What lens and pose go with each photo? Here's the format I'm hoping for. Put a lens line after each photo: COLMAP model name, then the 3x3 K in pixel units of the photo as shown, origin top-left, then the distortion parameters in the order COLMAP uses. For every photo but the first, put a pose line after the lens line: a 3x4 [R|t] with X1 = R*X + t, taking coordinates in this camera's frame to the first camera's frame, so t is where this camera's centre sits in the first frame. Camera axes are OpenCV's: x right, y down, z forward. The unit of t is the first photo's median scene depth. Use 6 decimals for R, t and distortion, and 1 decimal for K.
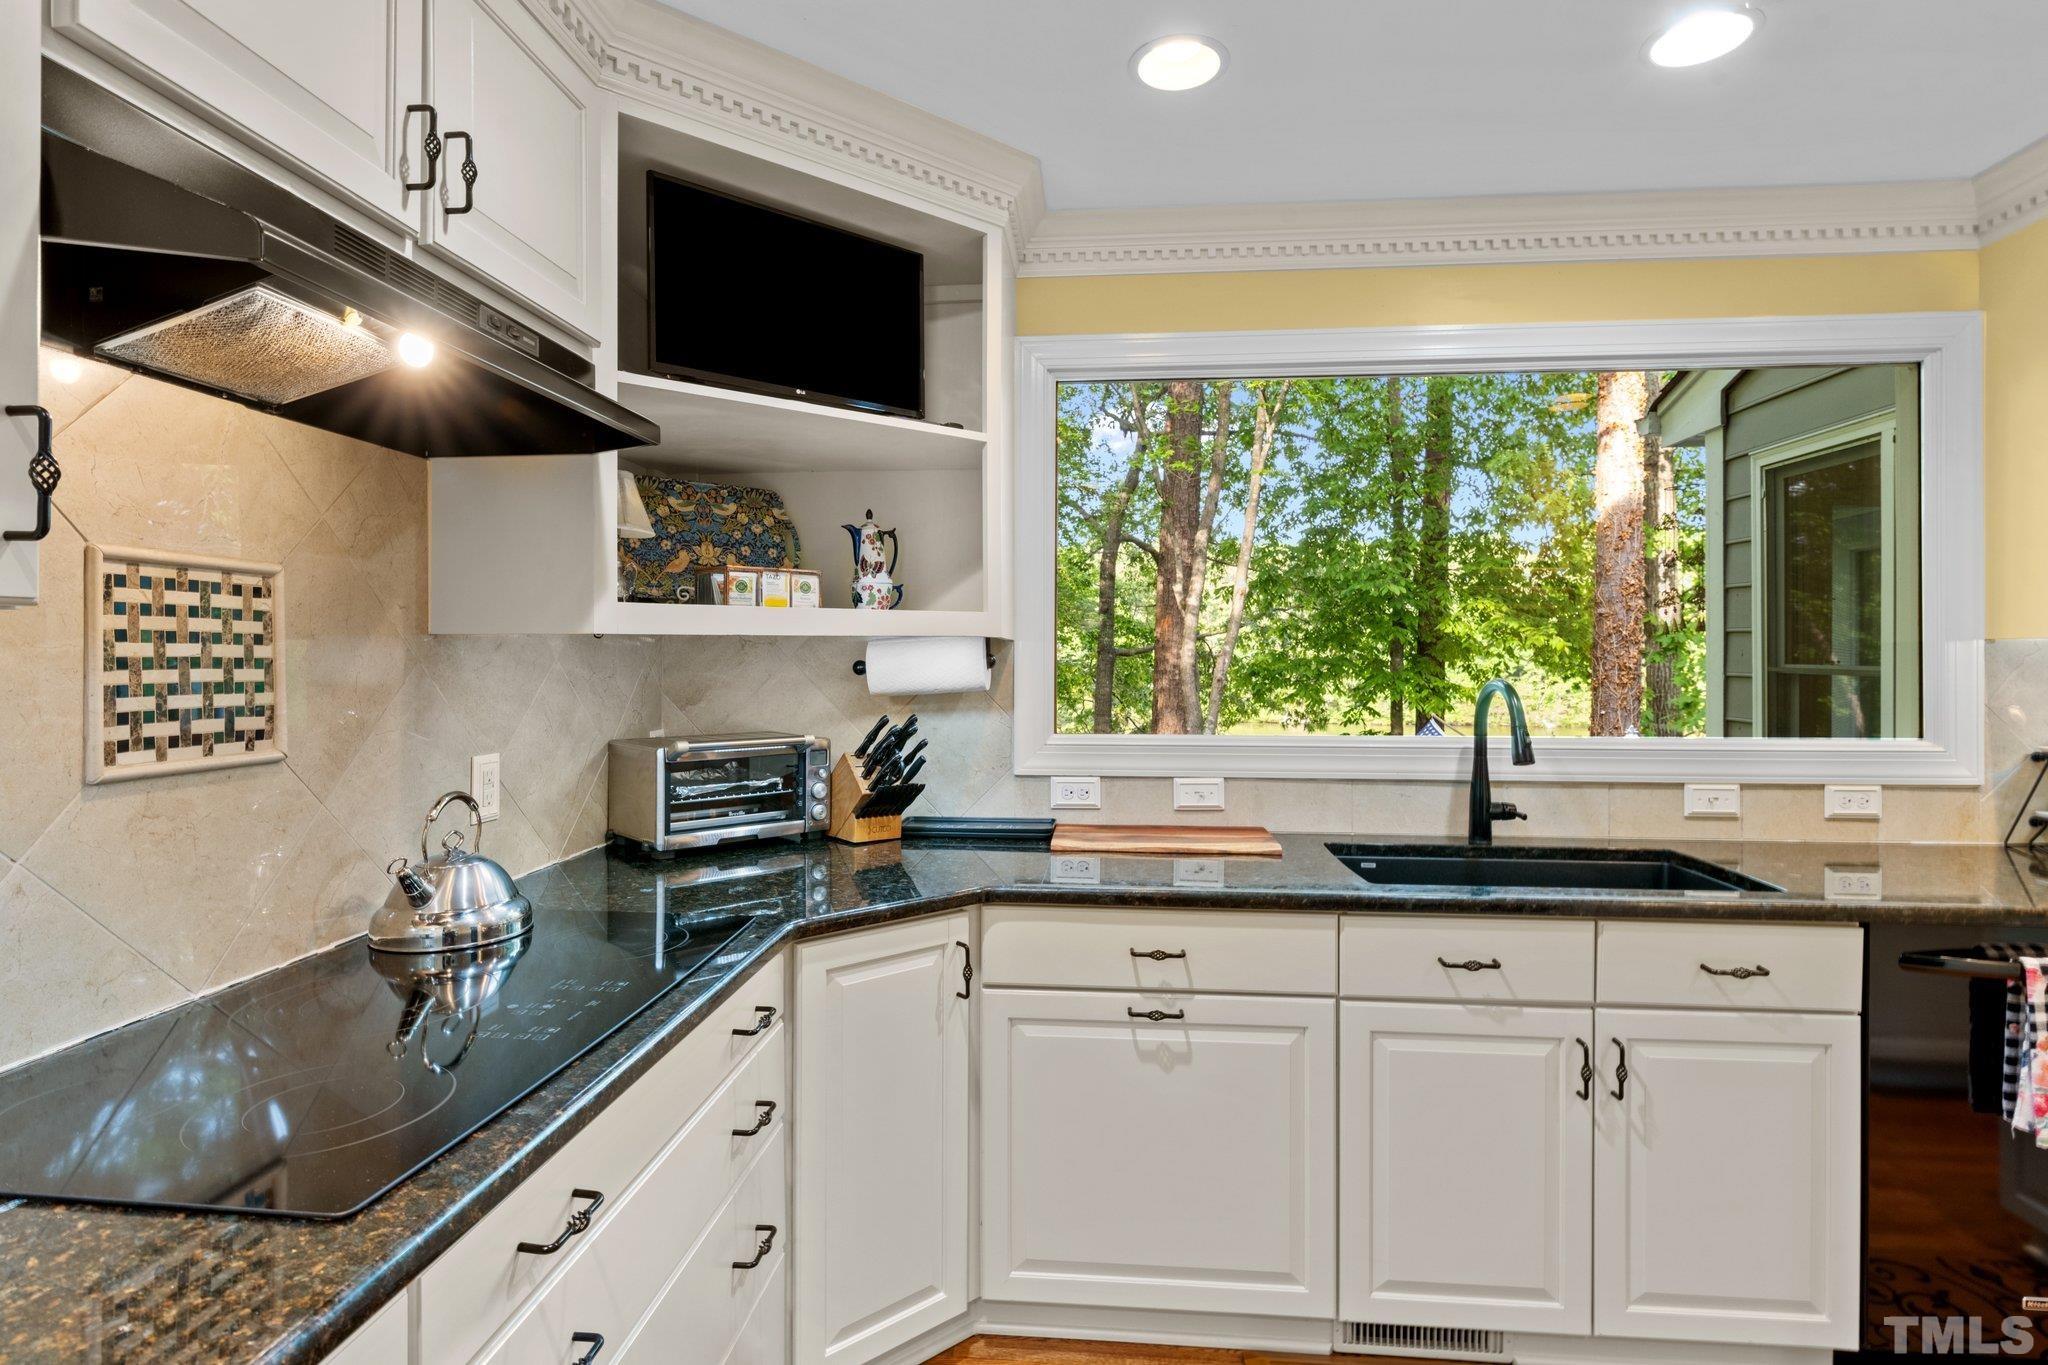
lens RADIAL K [[1044.0, 0, 1020.0], [0, 1044.0, 662.8], [0, 0, 1]] dist [-0.001534, -0.000926]
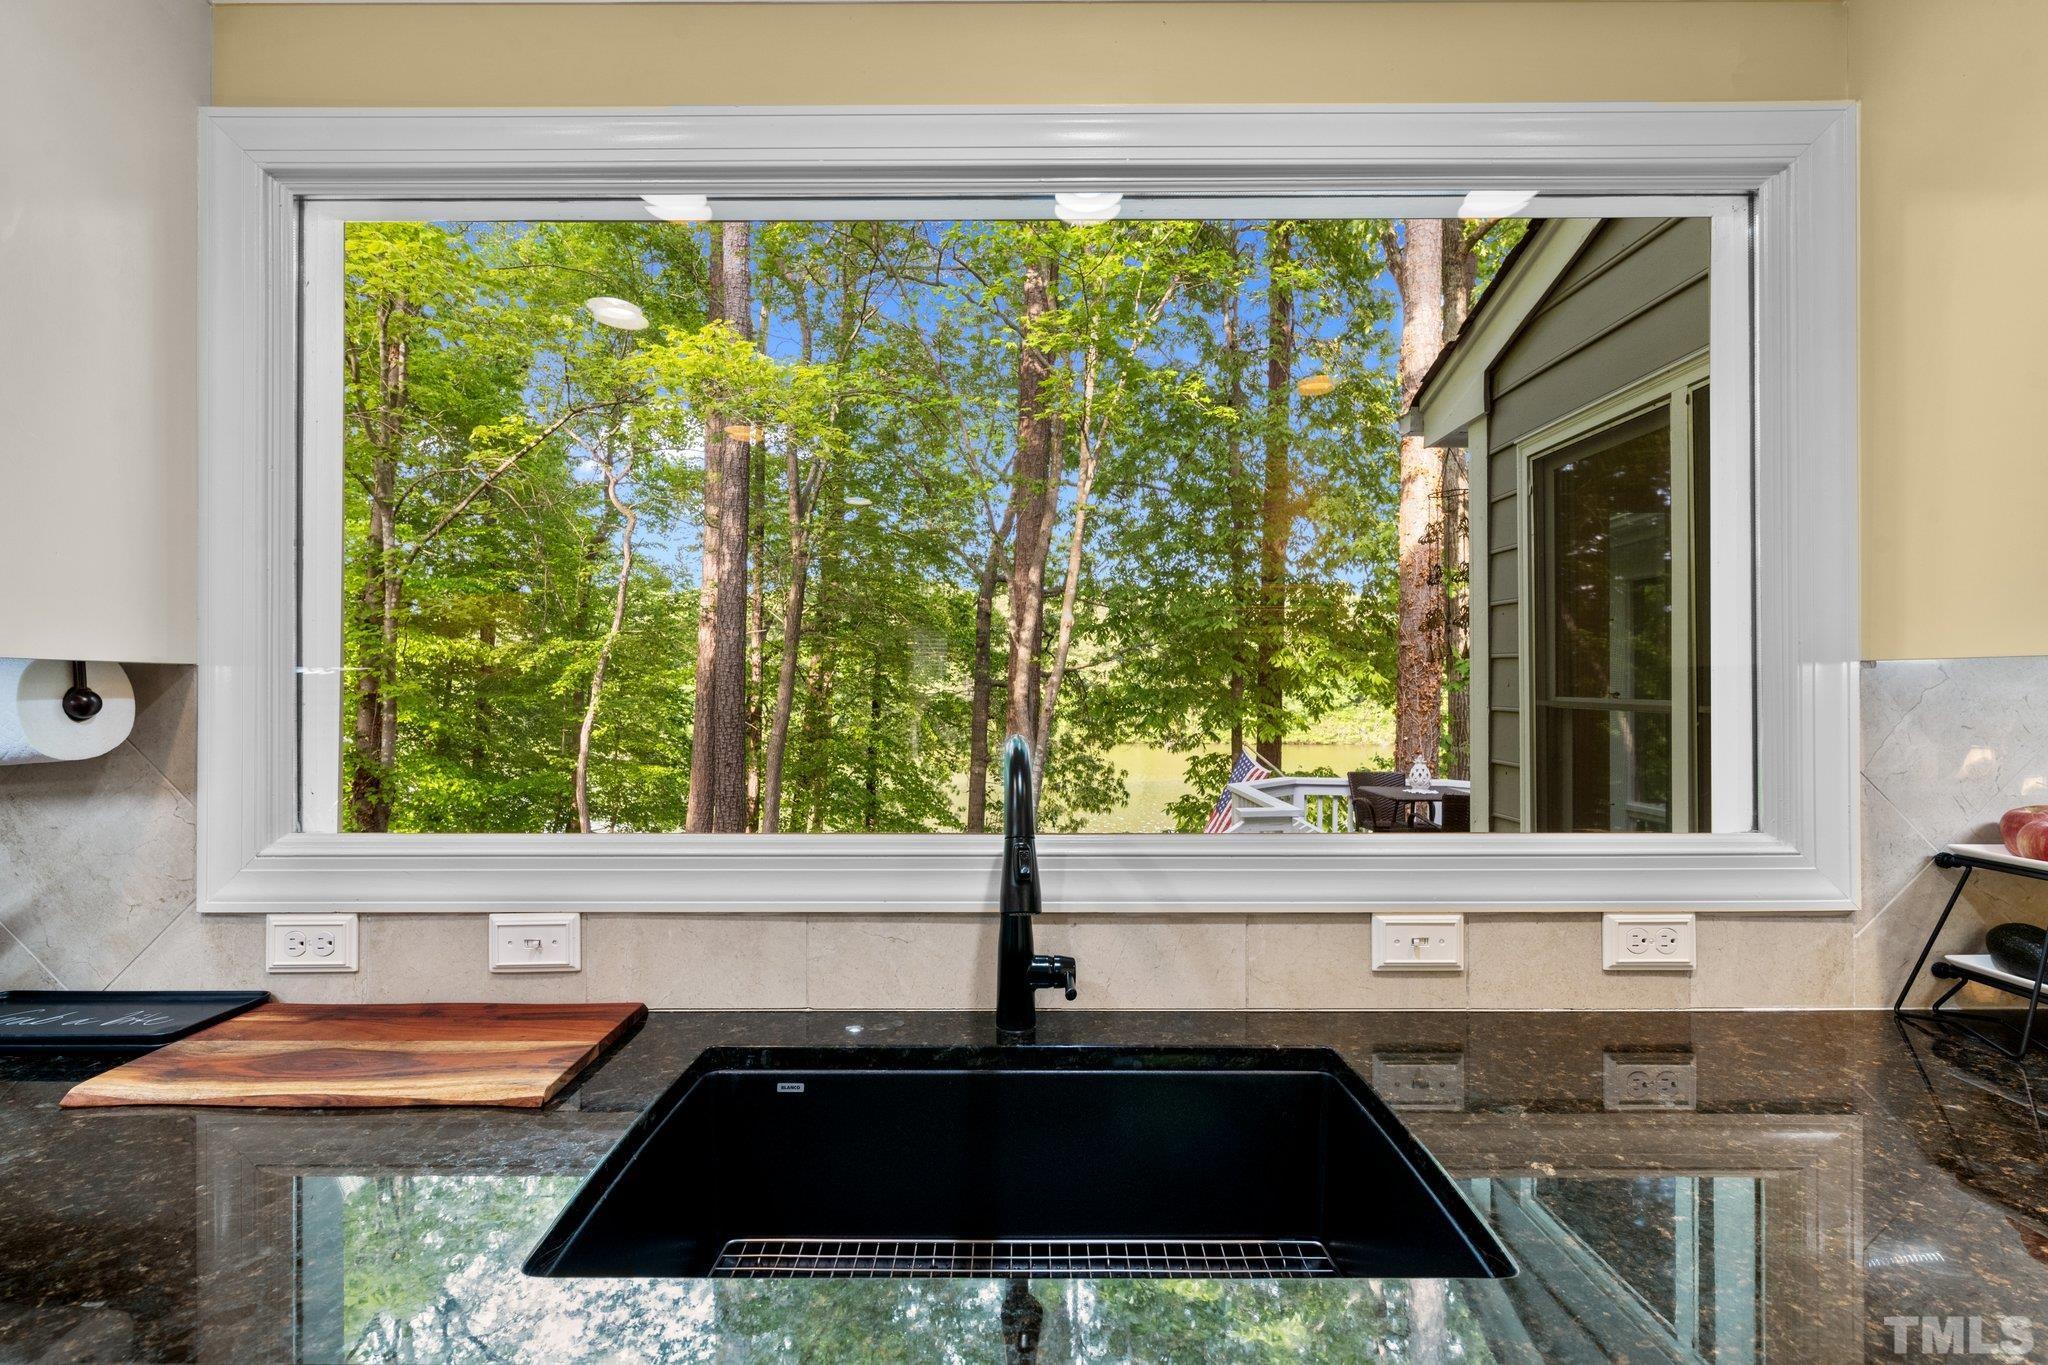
lens RADIAL K [[907.7, 0, 1023.5], [0, 907.7, 690.2], [0, 0, 1]] dist [0.002864, 0.000159]
pose [[0.995911, -0.002741, 0.090296, 0.246789], [0.002962, 0.999993, -0.002305, -0.003622], [-0.090289, 0.002563, 0.995912, 0.319733]]
